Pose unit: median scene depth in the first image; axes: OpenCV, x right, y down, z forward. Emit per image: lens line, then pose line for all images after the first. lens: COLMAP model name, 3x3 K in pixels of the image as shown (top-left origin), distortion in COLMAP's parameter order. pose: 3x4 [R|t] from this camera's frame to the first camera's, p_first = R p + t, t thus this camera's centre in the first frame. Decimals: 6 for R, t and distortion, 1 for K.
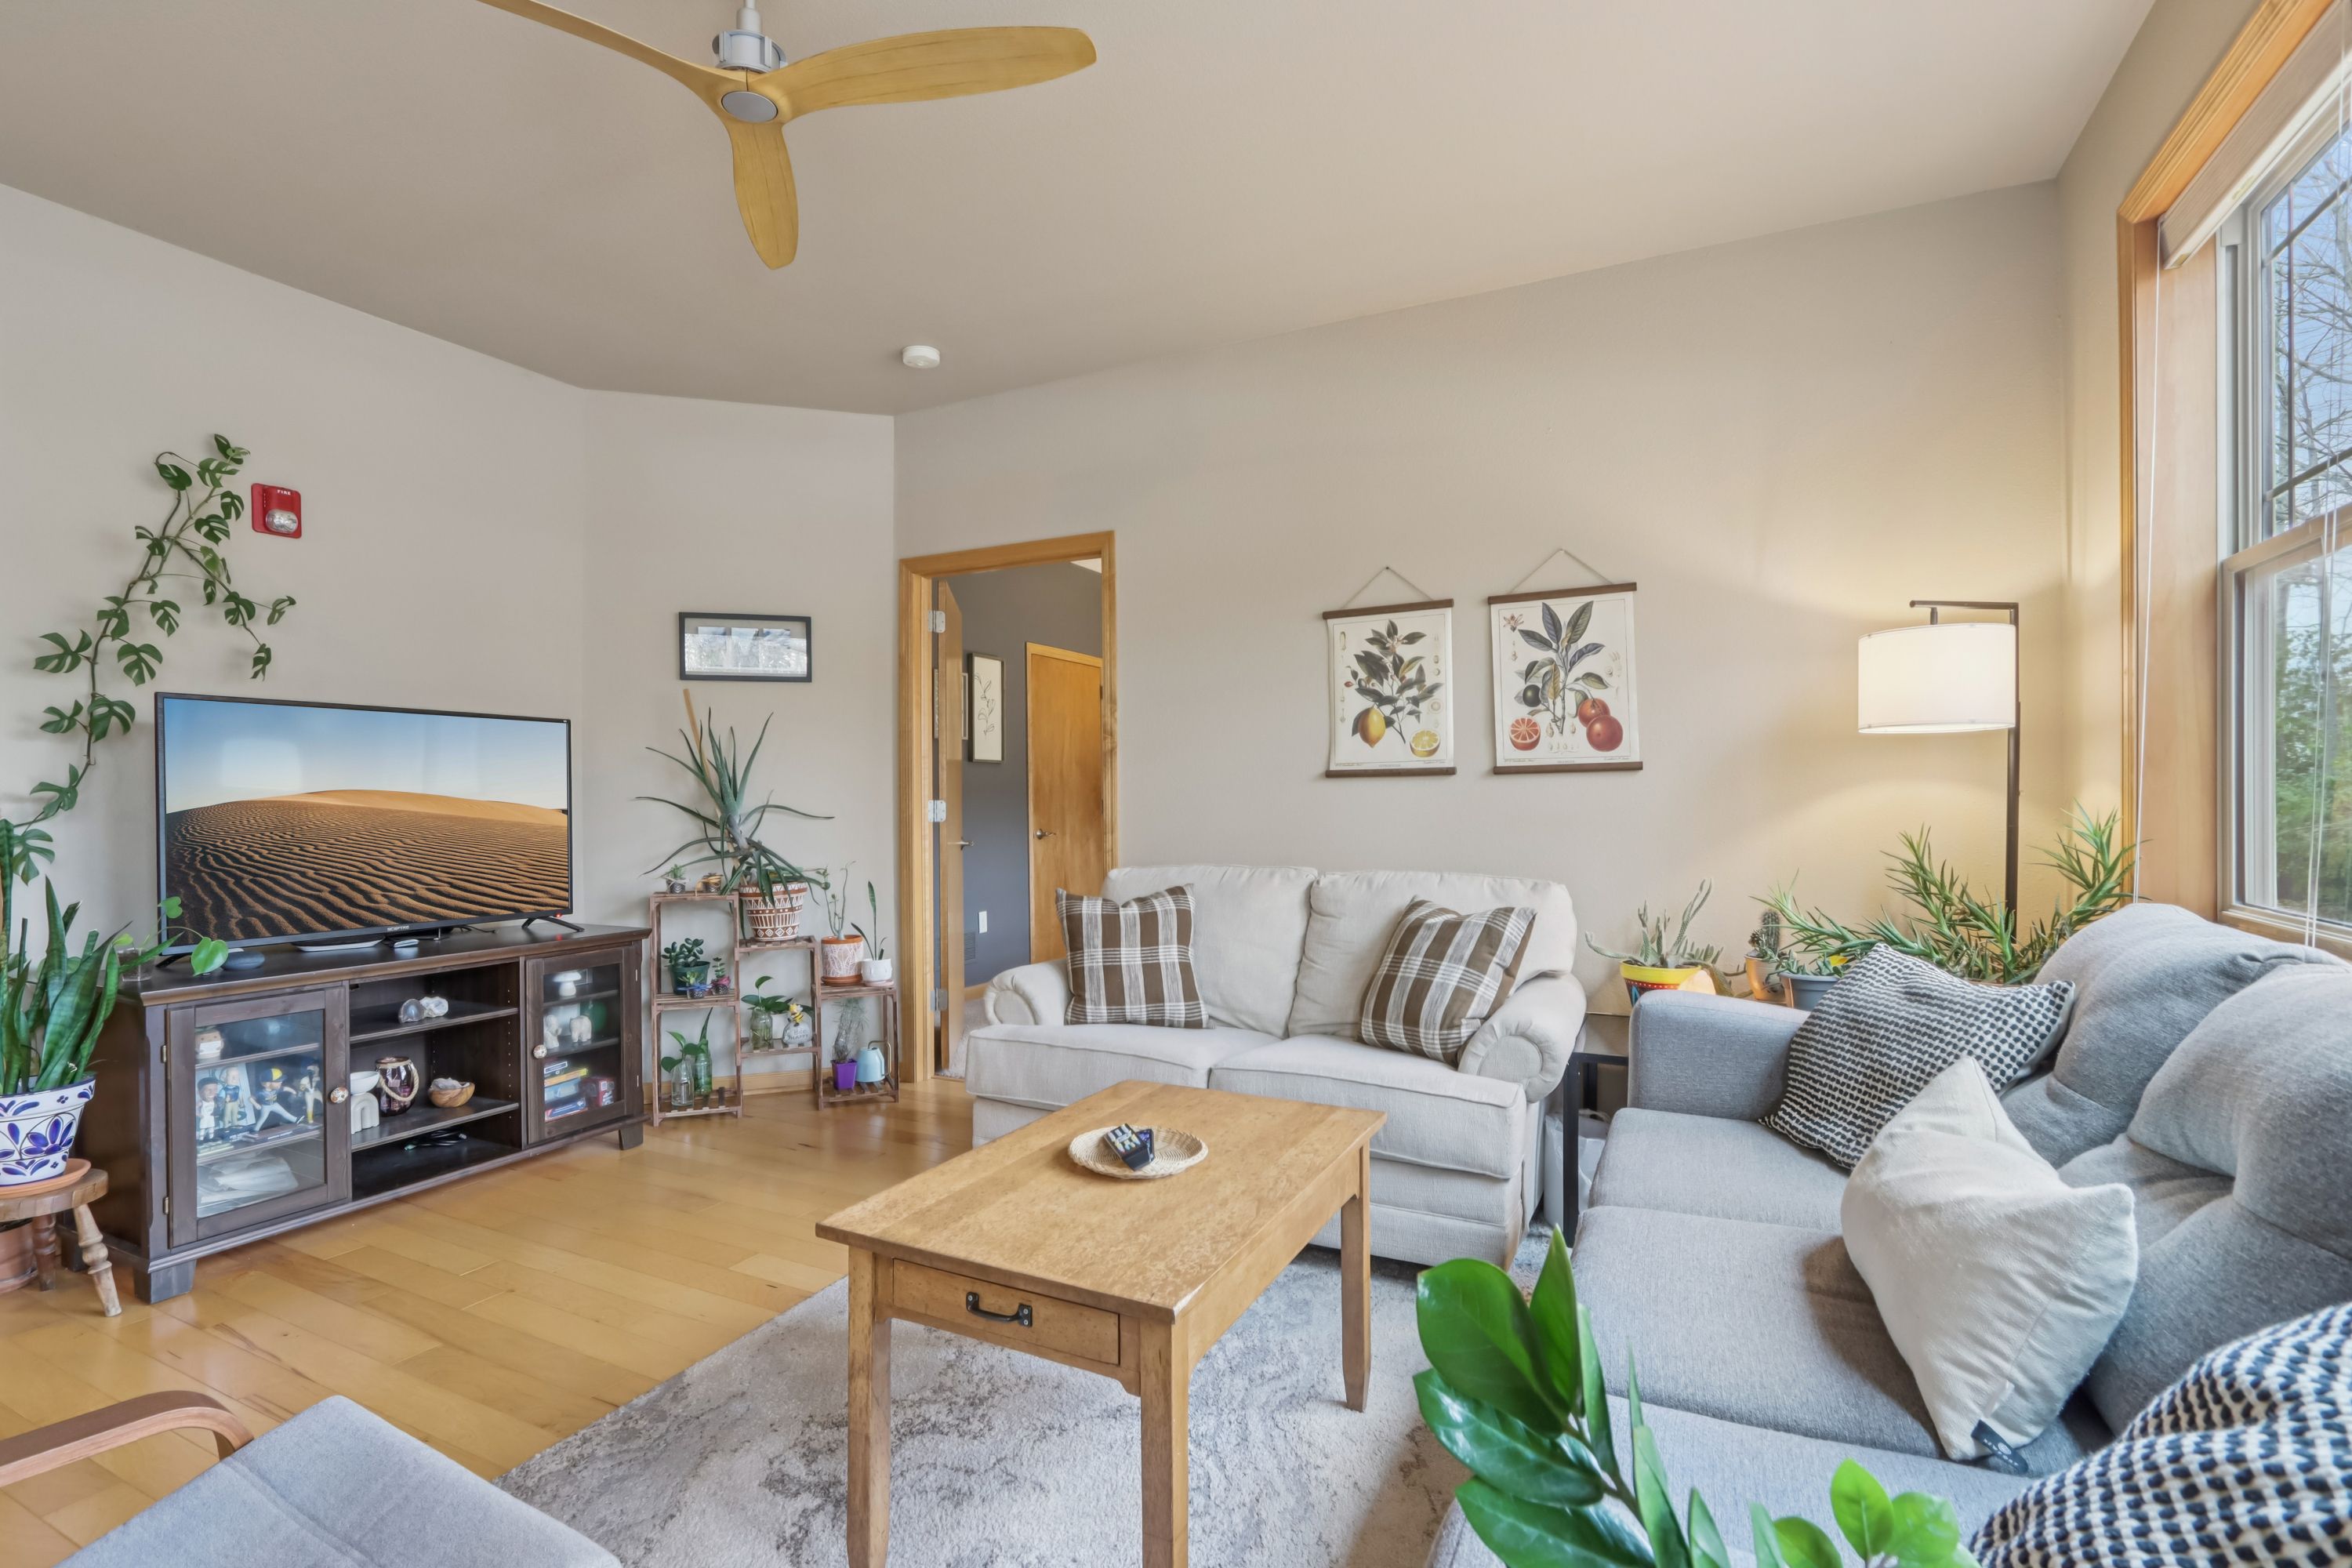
lens RADIAL K [[1106.7, 0, 1124.0], [0, 1106.7, 803.6], [0, 0, 1]] dist [-0.002855, 0.000013]
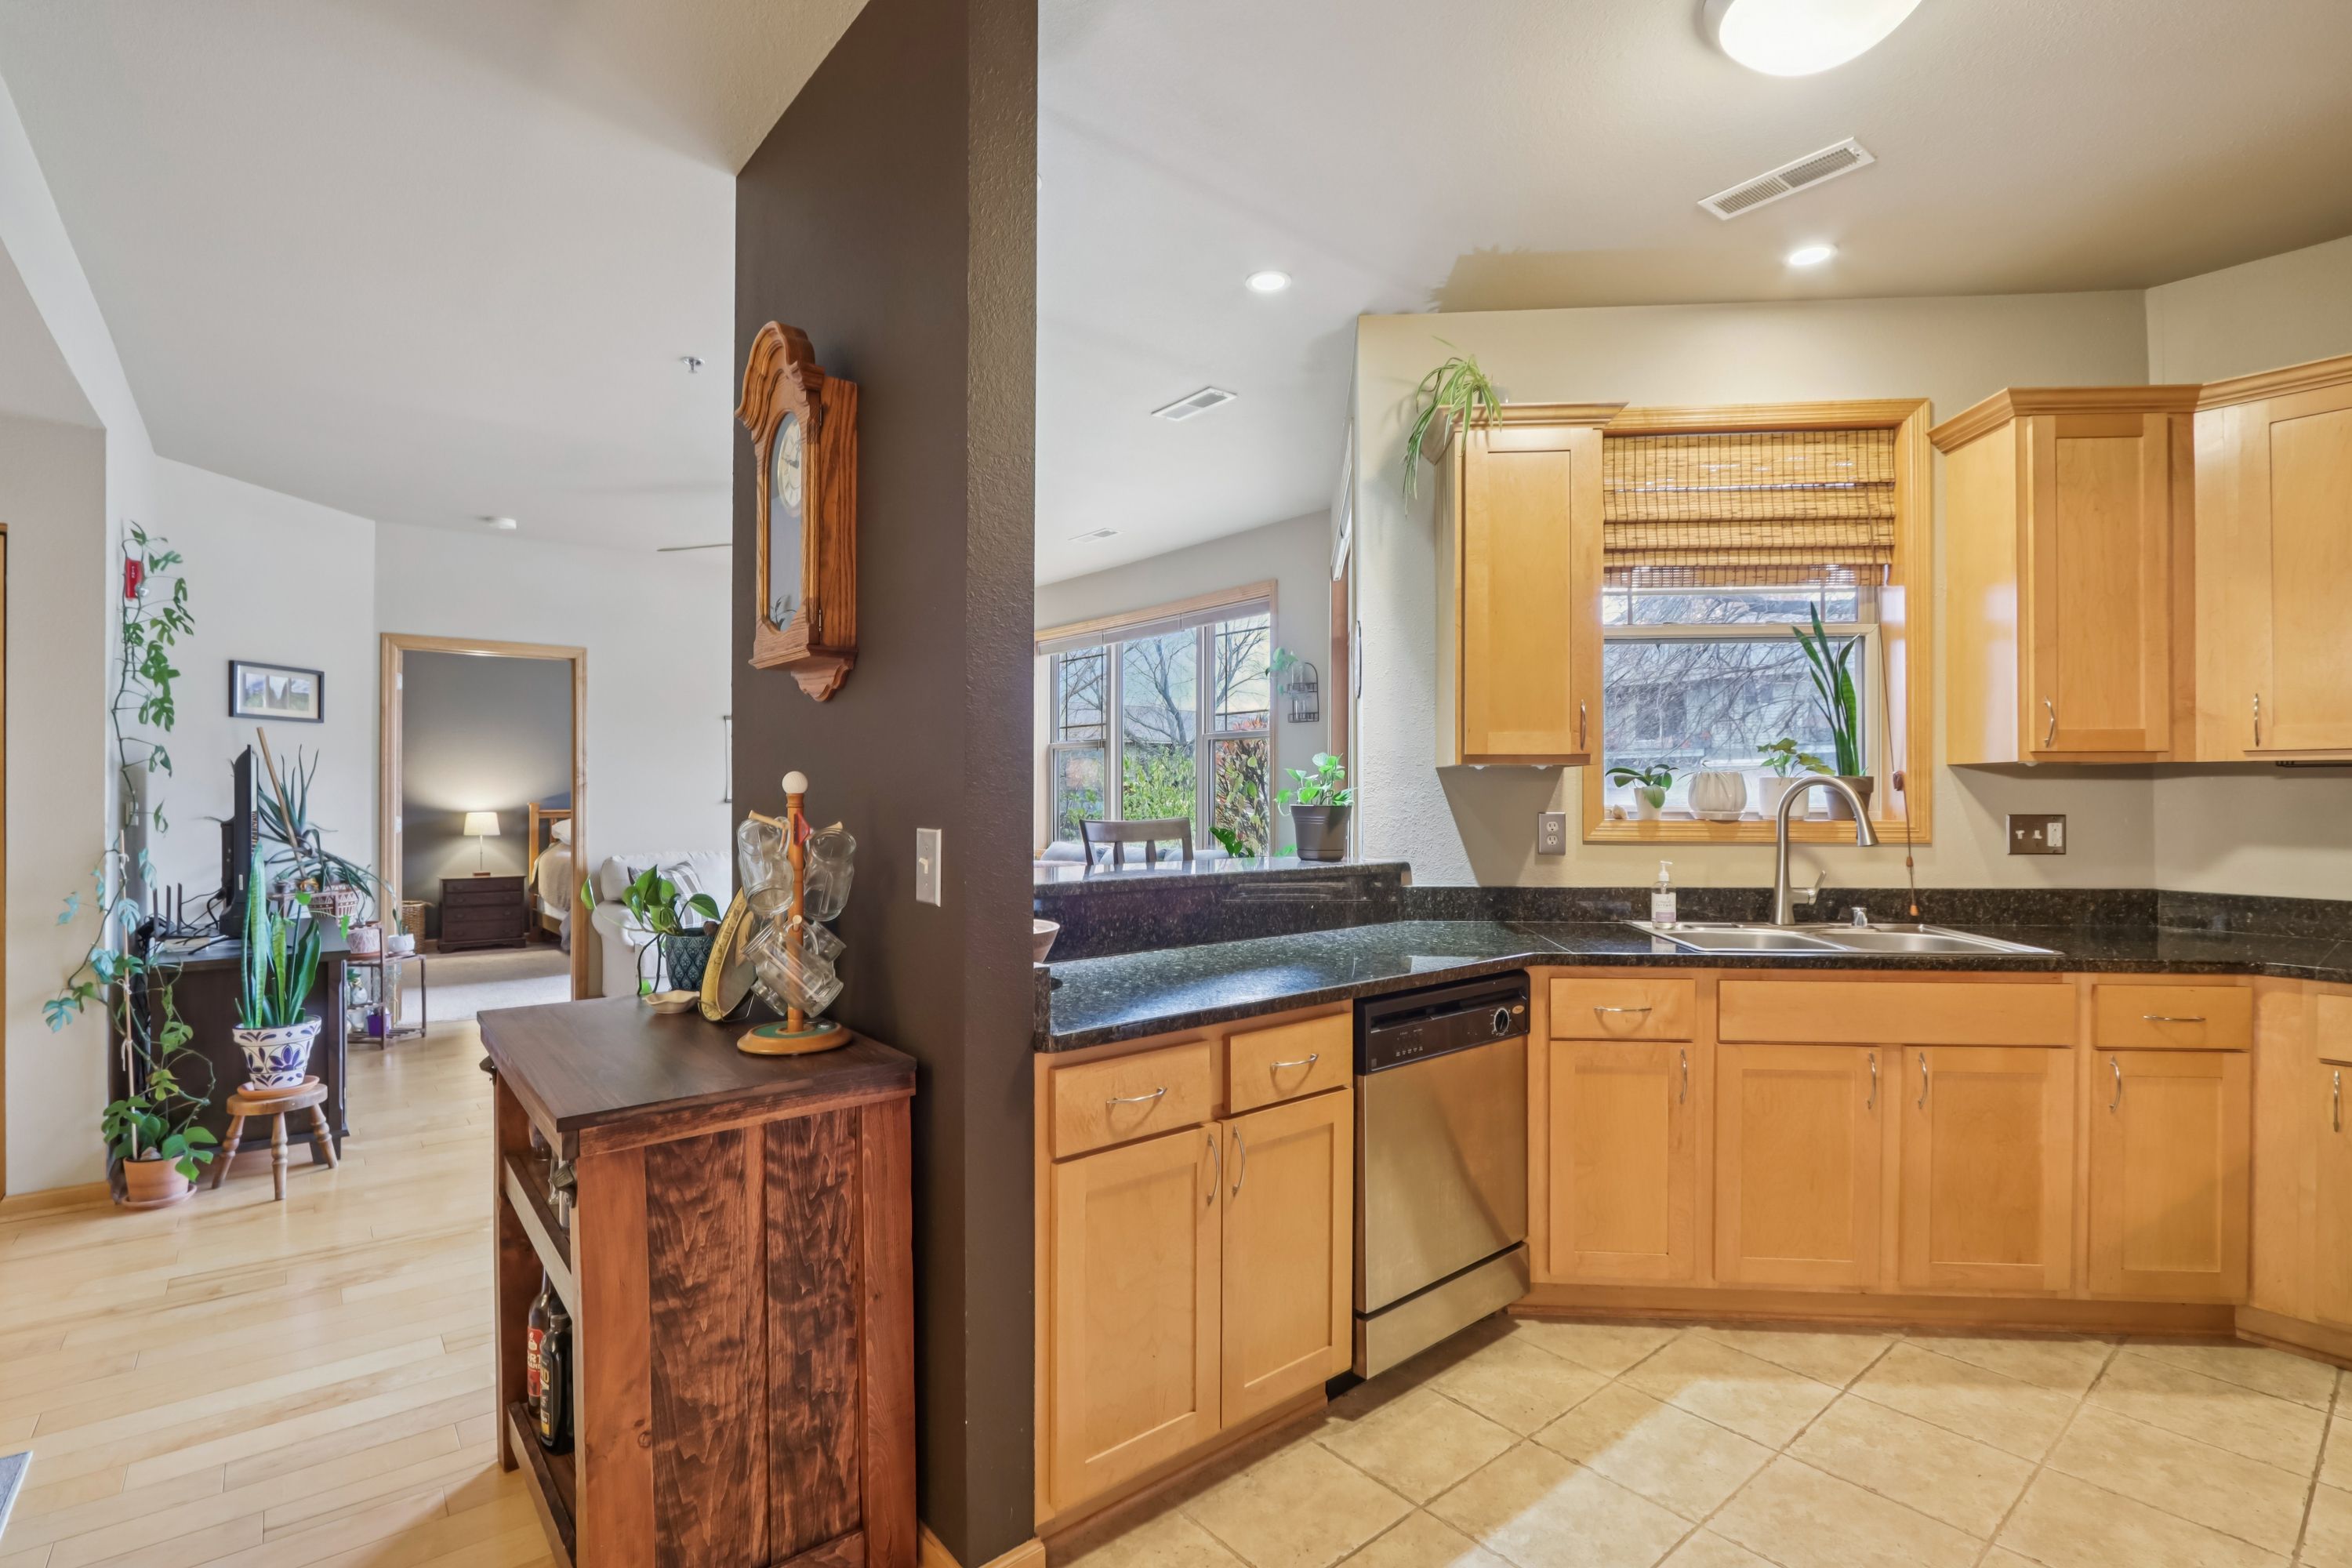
lens RADIAL K [[1089.0, 0, 1165.0], [0, 1089.0, 779.0], [0, 0, 1]] dist [-0.002712, 0.000131]
pose [[0.384331, 0.015434, 0.923067, -1.308792], [0.005493, 0.999804, -0.019004, -0.024350], [-0.923179, 0.012374, 0.384171, -0.424841]]
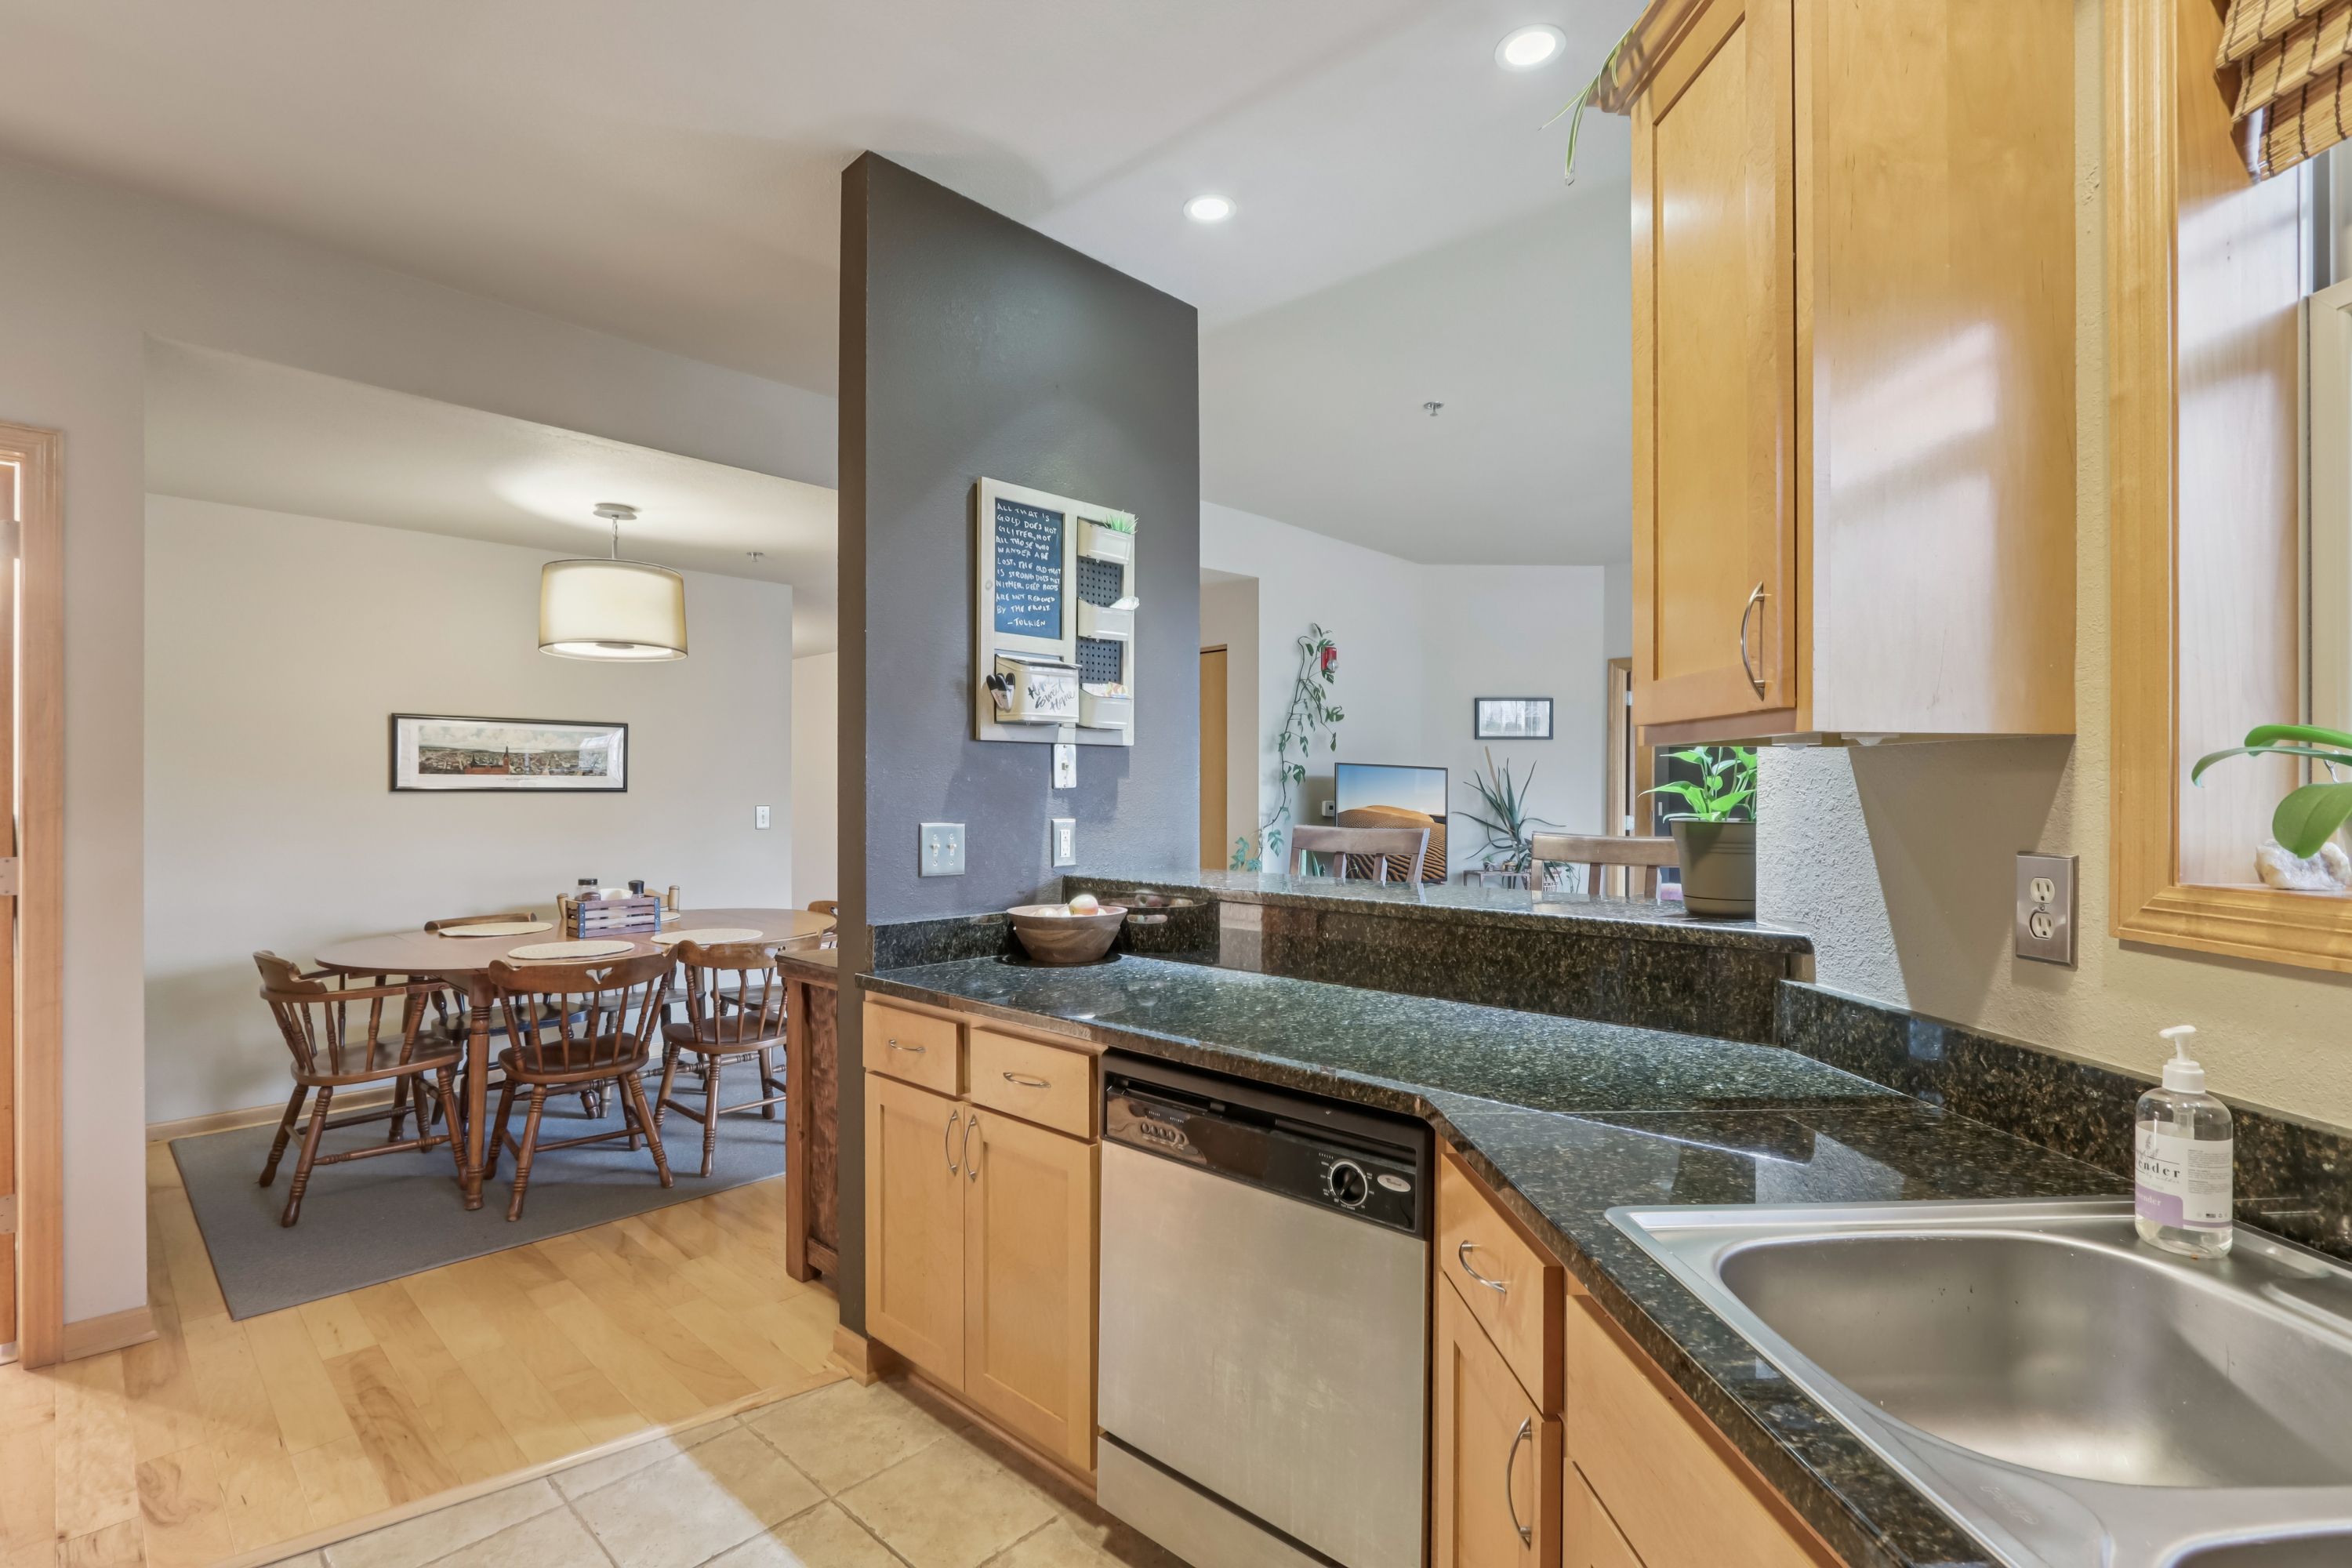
lens RADIAL K [[1089.0, 0, 1165.0], [0, 1089.0, 779.0], [0, 0, 1]] dist [-0.002712, 0.000131]
pose [[0.964626, 0.001030, -0.263619, -0.509748], [-0.006116, 0.999811, -0.018472, -0.027588], [0.263551, 0.019431, 0.964450, -0.789073]]
